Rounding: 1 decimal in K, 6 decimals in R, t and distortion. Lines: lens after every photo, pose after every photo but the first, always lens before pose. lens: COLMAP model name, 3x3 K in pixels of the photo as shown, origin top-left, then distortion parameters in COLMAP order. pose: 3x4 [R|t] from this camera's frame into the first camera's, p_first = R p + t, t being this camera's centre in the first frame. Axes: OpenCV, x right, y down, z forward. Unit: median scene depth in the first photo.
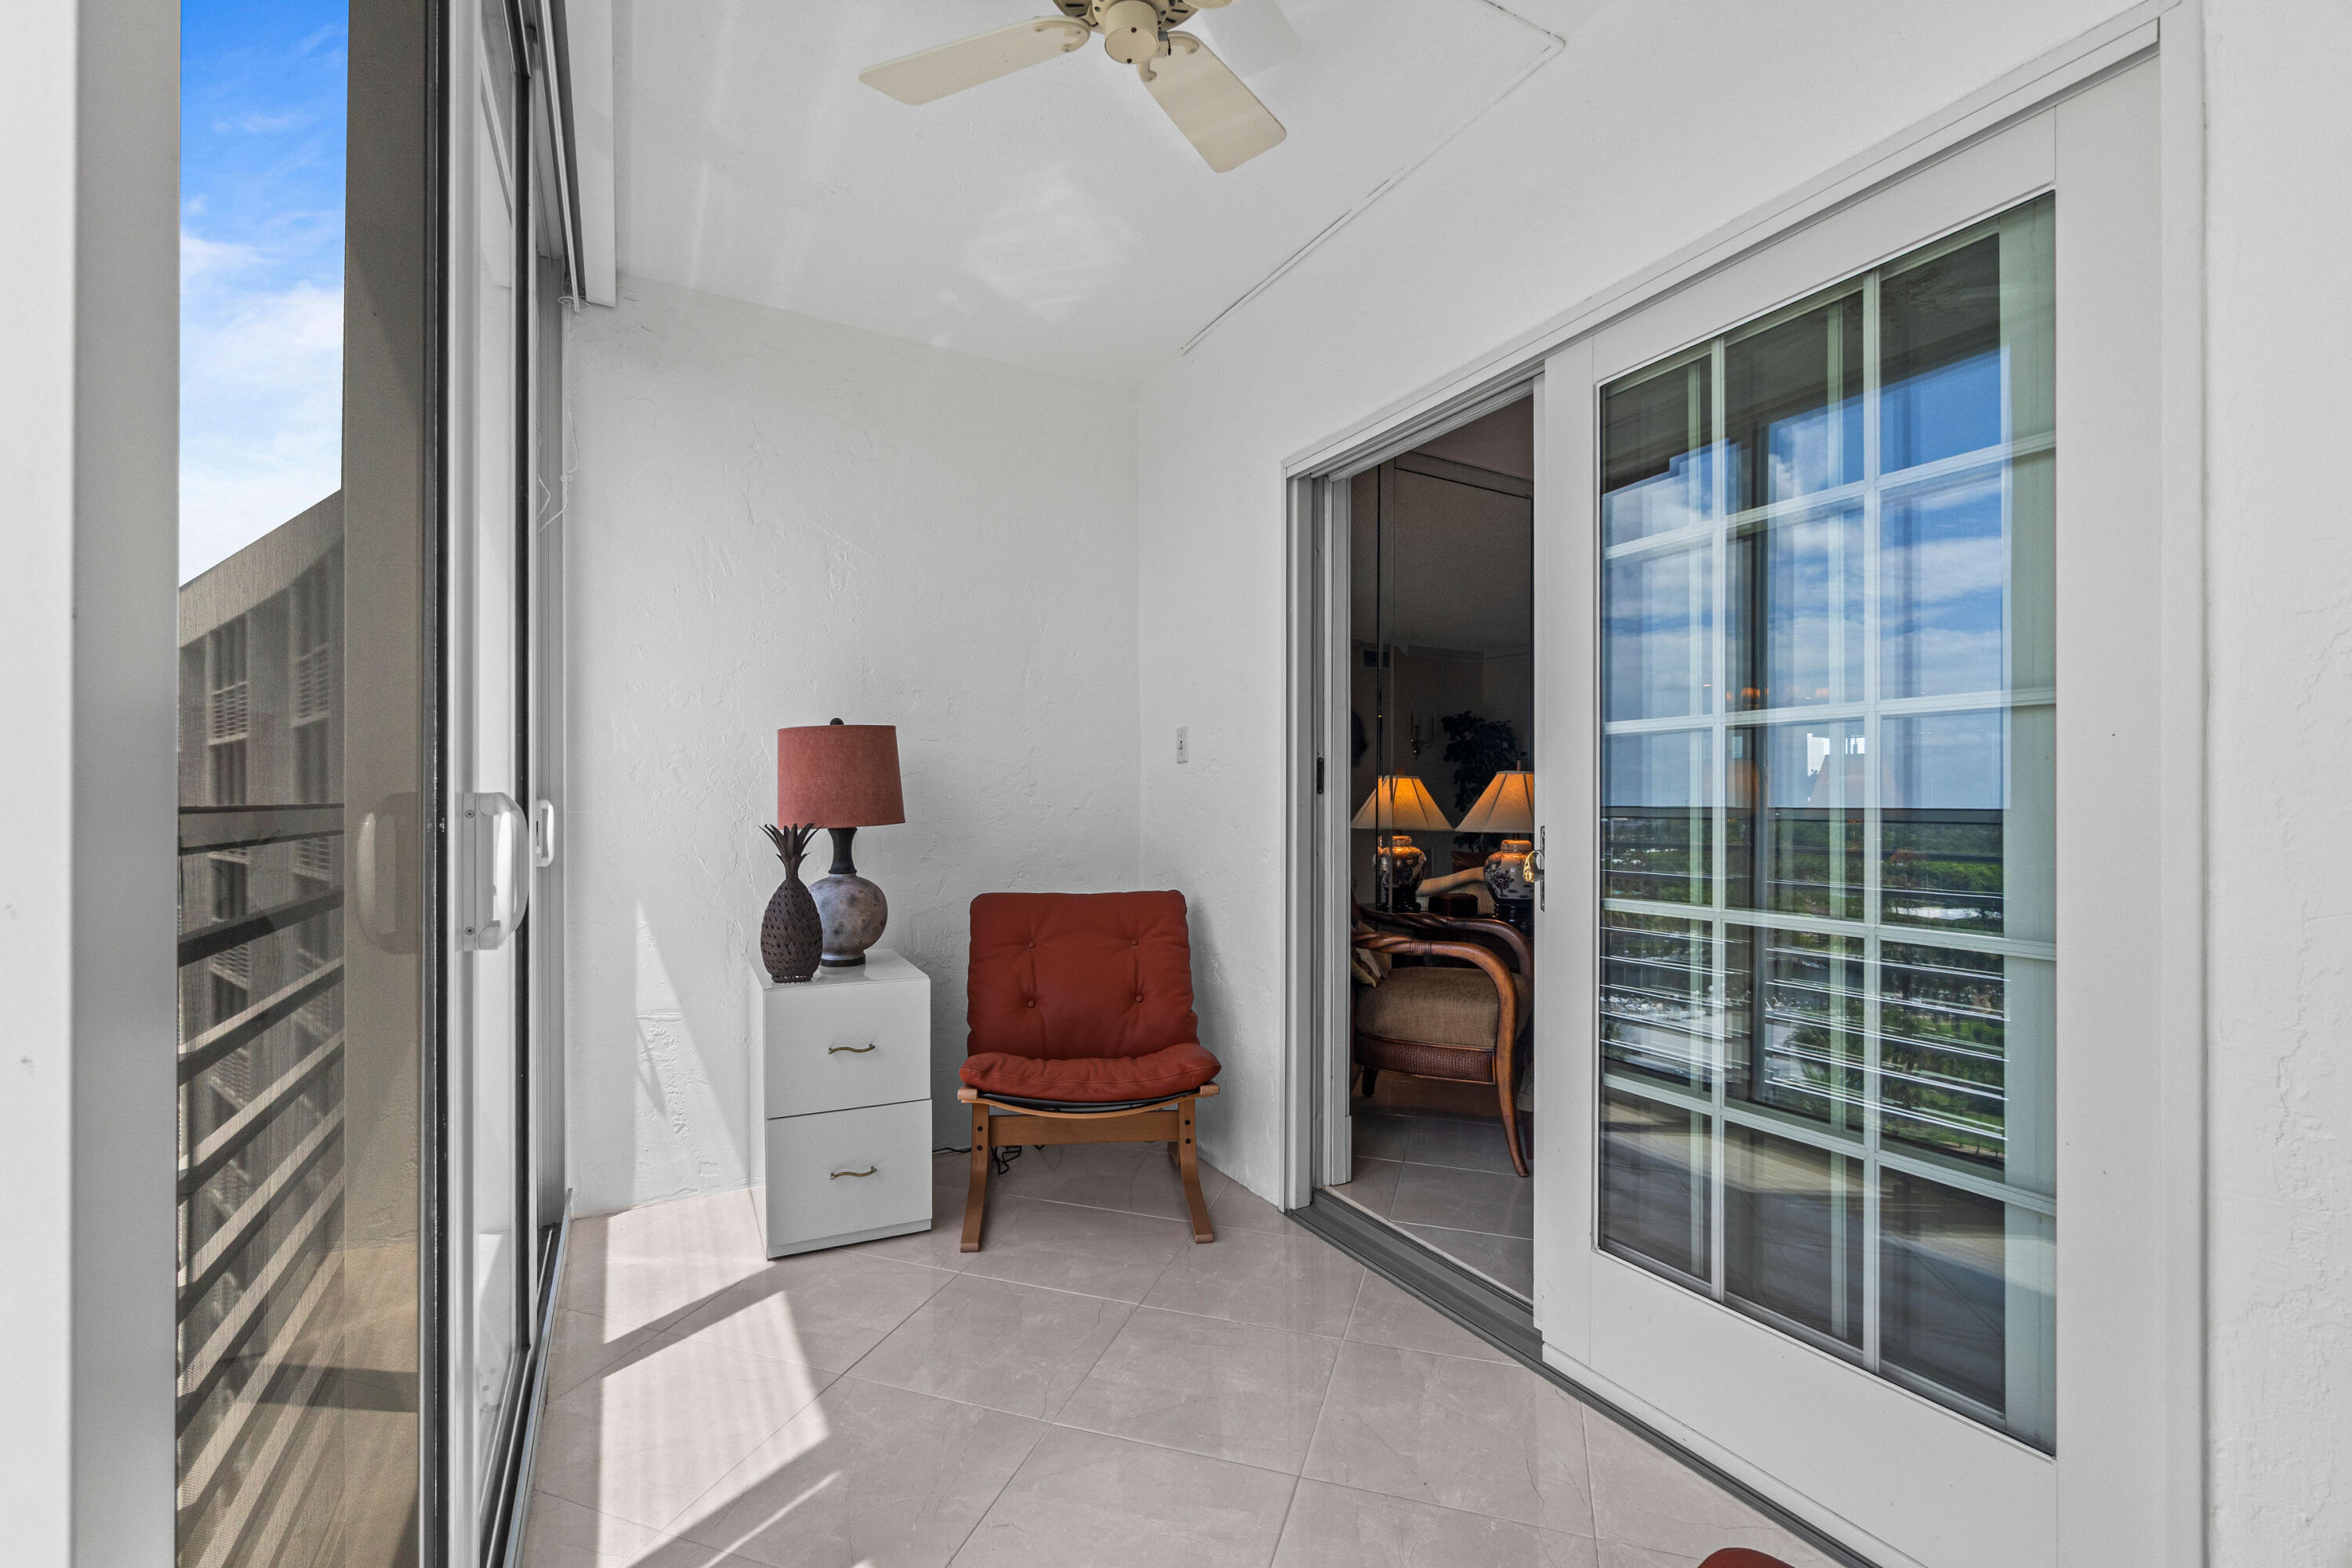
lens RADIAL K [[1034.6, 0, 1151.3], [0, 1034.6, 790.6], [0, 0, 1]] dist [0.005256, 0.001177]
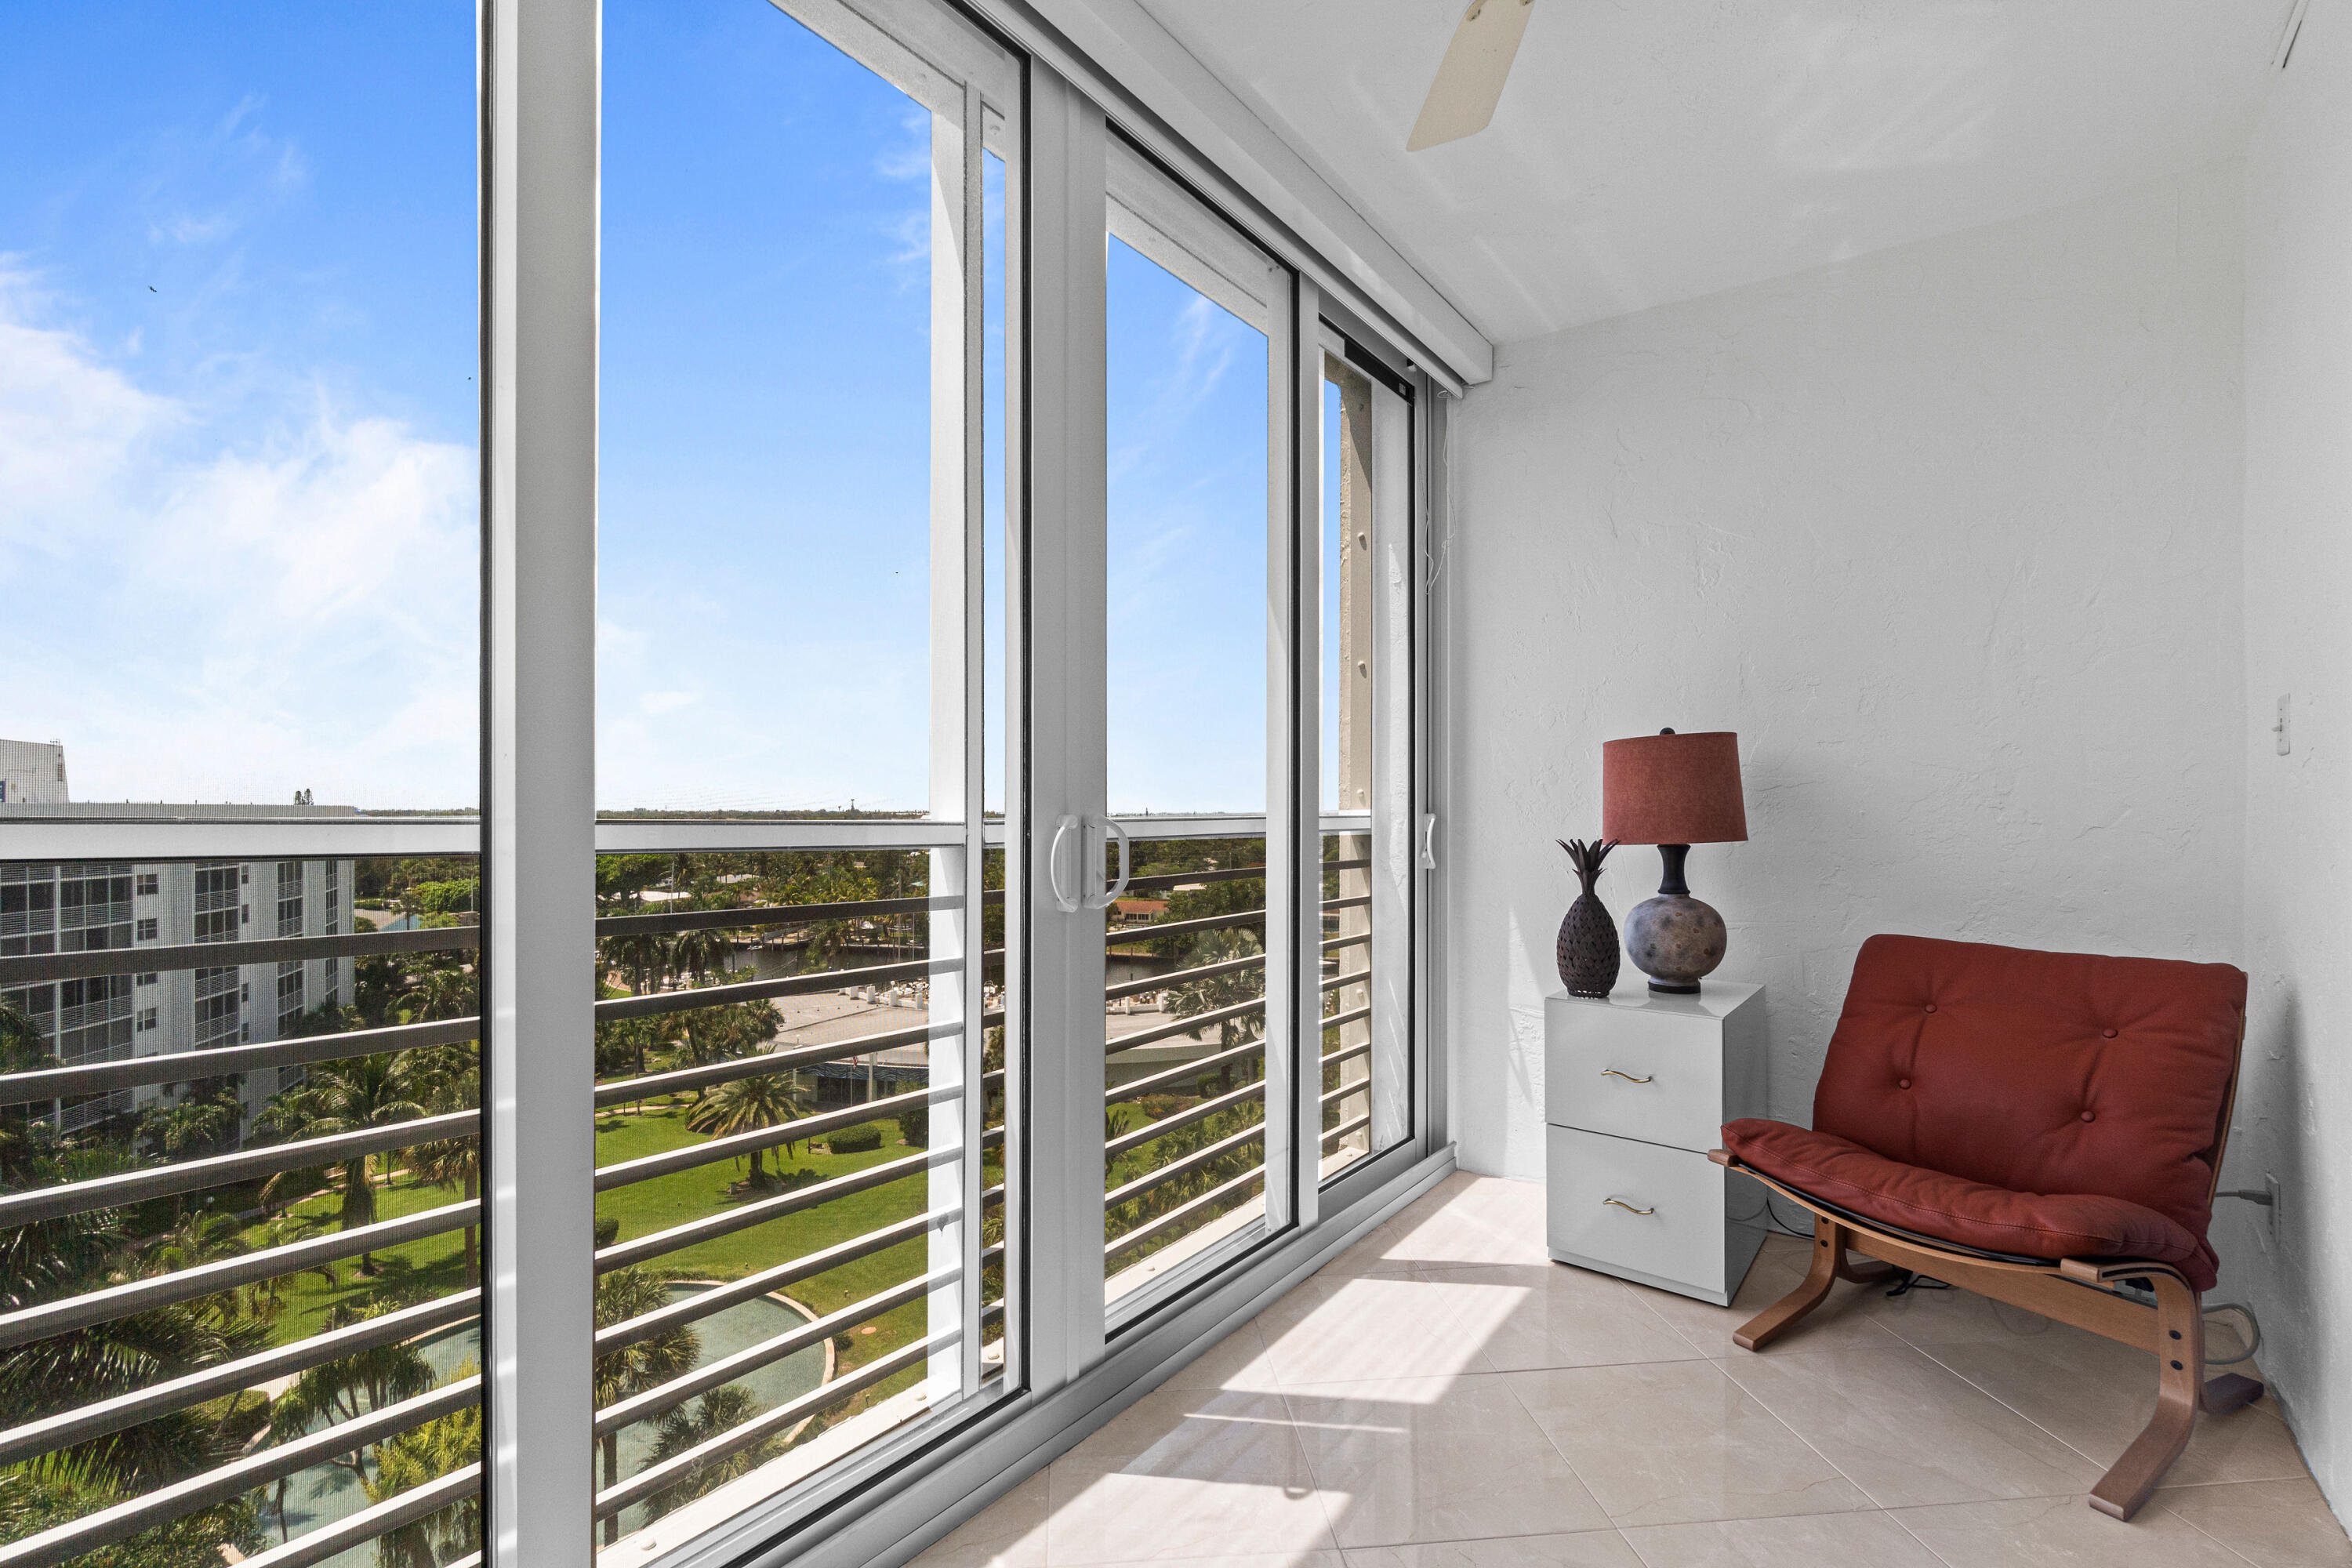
lens RADIAL K [[1034.6, 0, 1152.6], [0, 1034.6, 803.5], [0, 0, 1]] dist [0.005256, 0.001177]
pose [[0.421267, -0.004941, -0.906923, 0.360130], [0.007101, 0.999972, -0.002149, -0.002510], [0.906909, -0.005534, 0.421290, 0.185100]]
